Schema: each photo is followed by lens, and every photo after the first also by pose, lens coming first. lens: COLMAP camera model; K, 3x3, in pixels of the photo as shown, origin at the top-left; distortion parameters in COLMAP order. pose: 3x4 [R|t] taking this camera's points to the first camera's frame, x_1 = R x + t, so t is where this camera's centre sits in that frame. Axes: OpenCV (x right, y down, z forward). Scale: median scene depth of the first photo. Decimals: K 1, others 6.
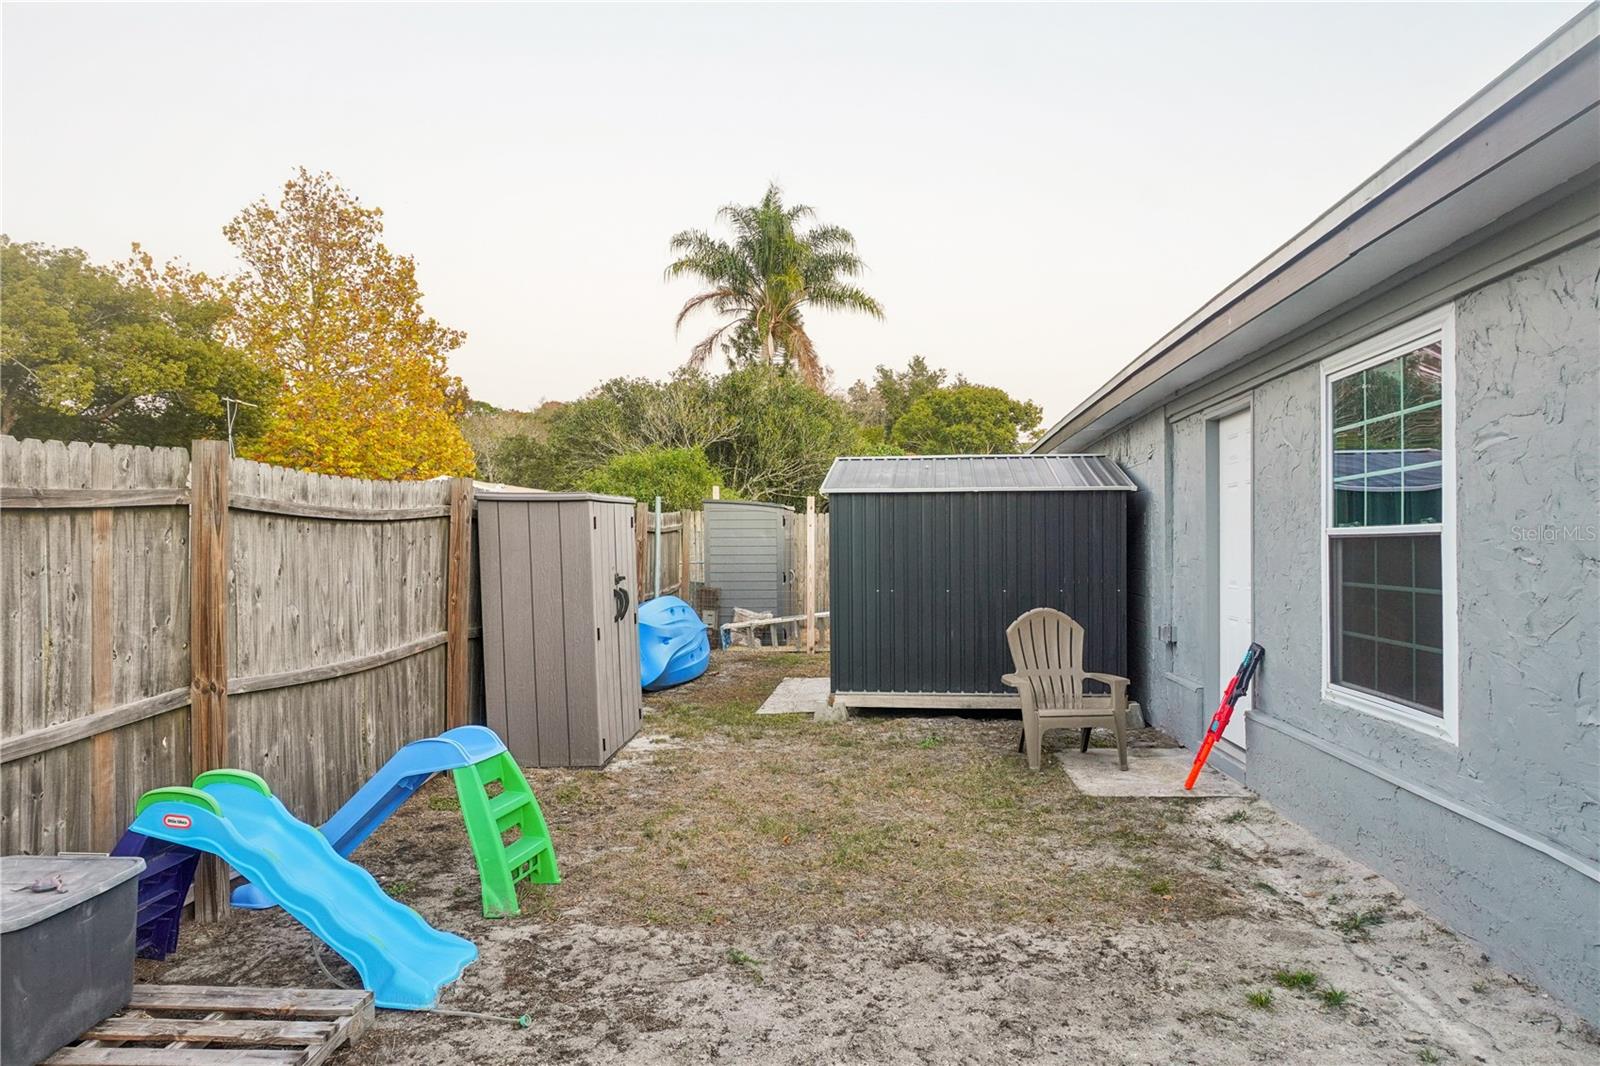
lens RADIAL K [[1115.8, 0, 778.7], [0, 1115.8, 577.3], [0, 0, 1]] dist [-0.033746, 0.003116]
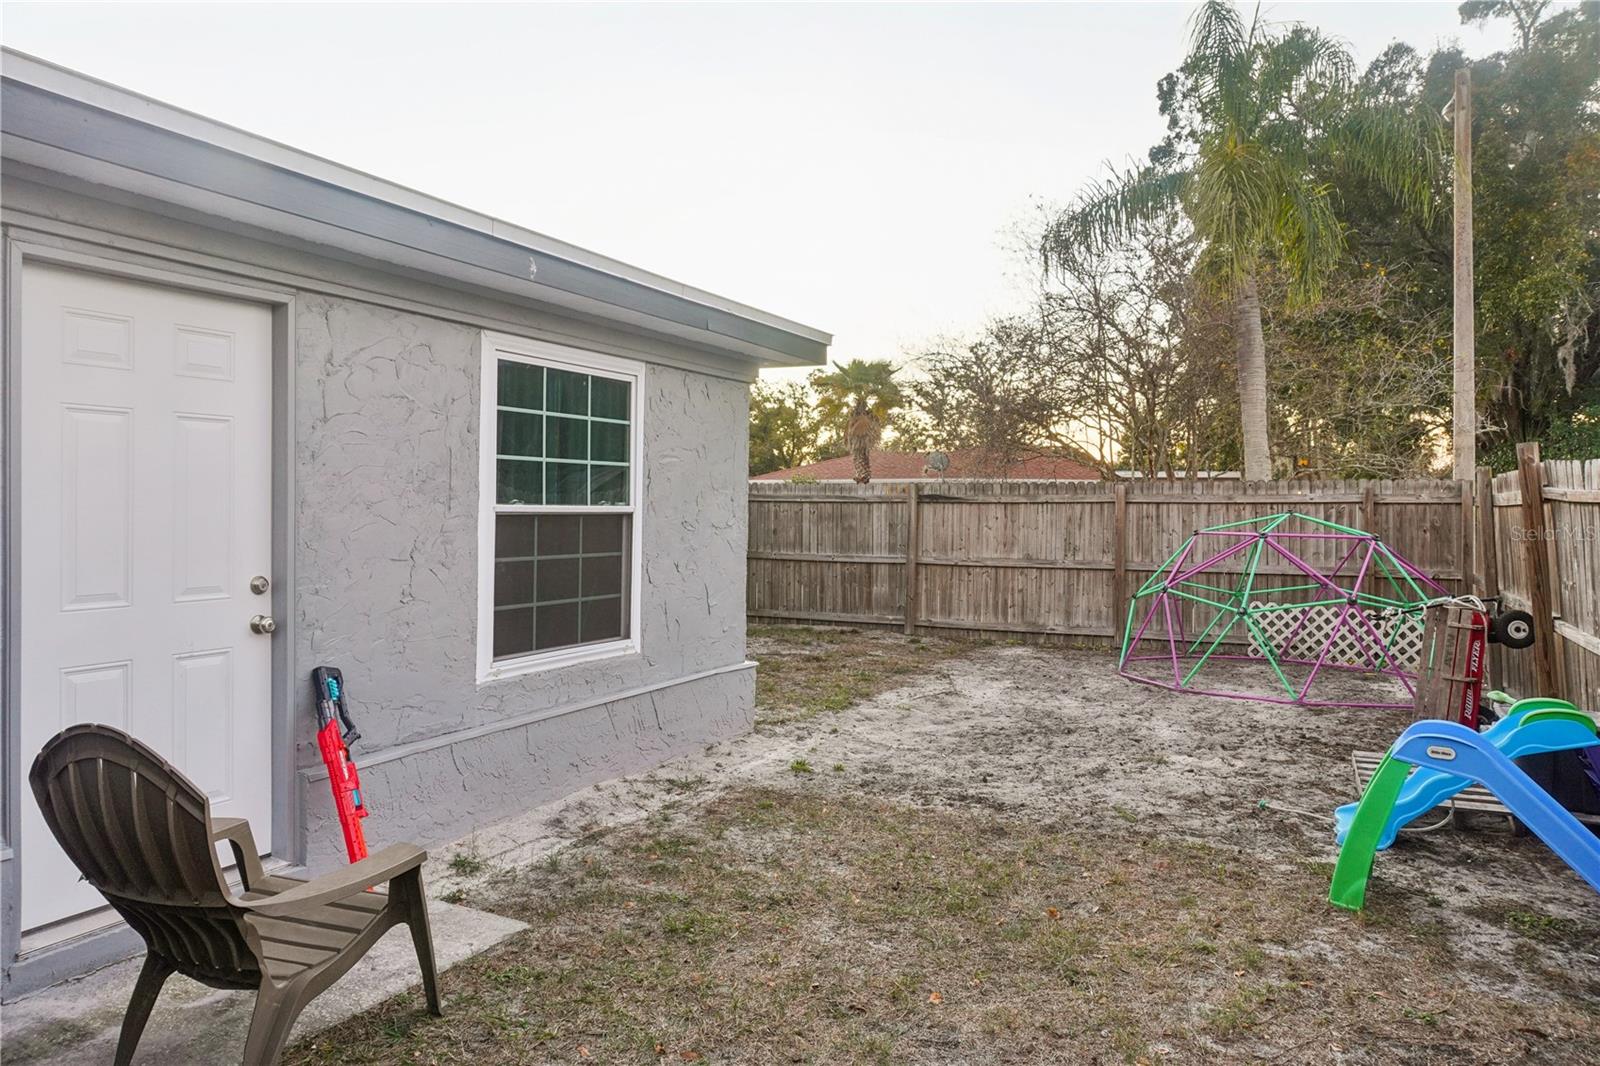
lens RADIAL K [[1094.6, 0, 794.5], [0, 1094.6, 494.6], [0, 0, 1]] dist [-0.030767, 0.020374]
pose [[-0.933189, 0.001969, 0.359382, -0.128381], [0.005892, 0.999934, 0.009820, -0.077759], [-0.359339, 0.011281, -0.933139, 2.302468]]
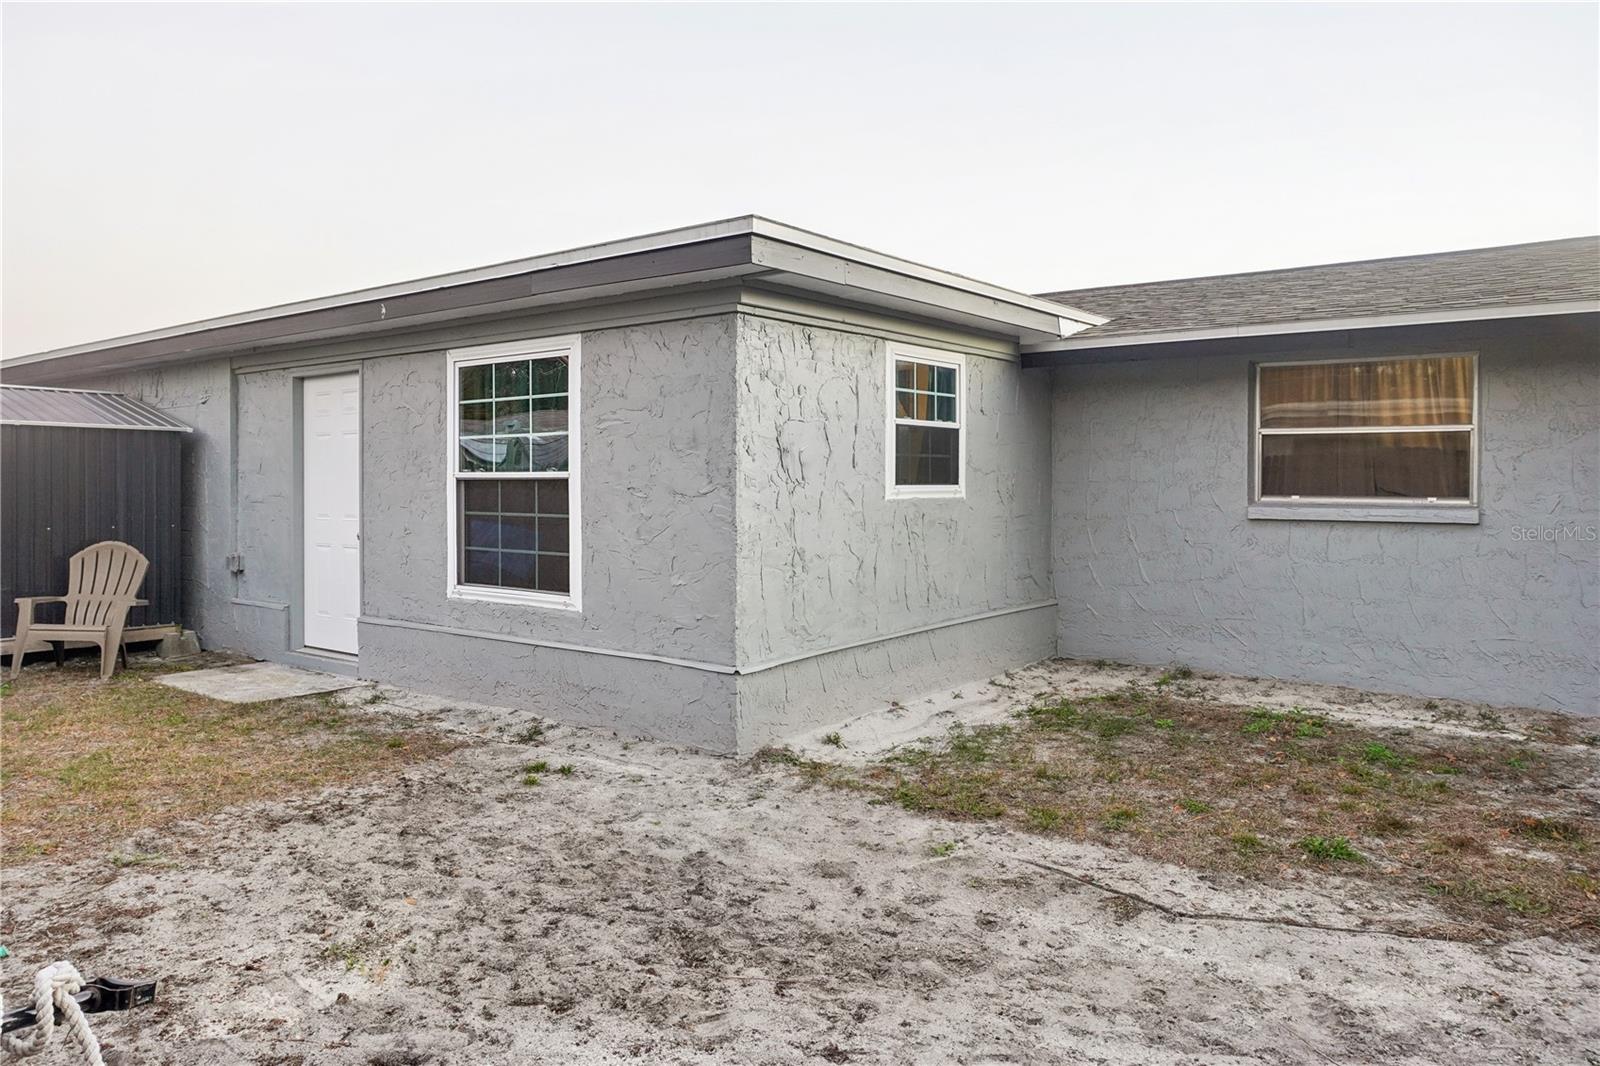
lens RADIAL K [[1080.9, 0, 811.1], [0, 1080.9, 516.2], [0, 0, 1]] dist [-0.028893, 0.002949]
pose [[0.515404, -0.007914, 0.856911, -0.542748], [0.011173, 0.999934, 0.002515, 0.014304], [-0.856875, 0.008277, 0.515458, -0.090056]]
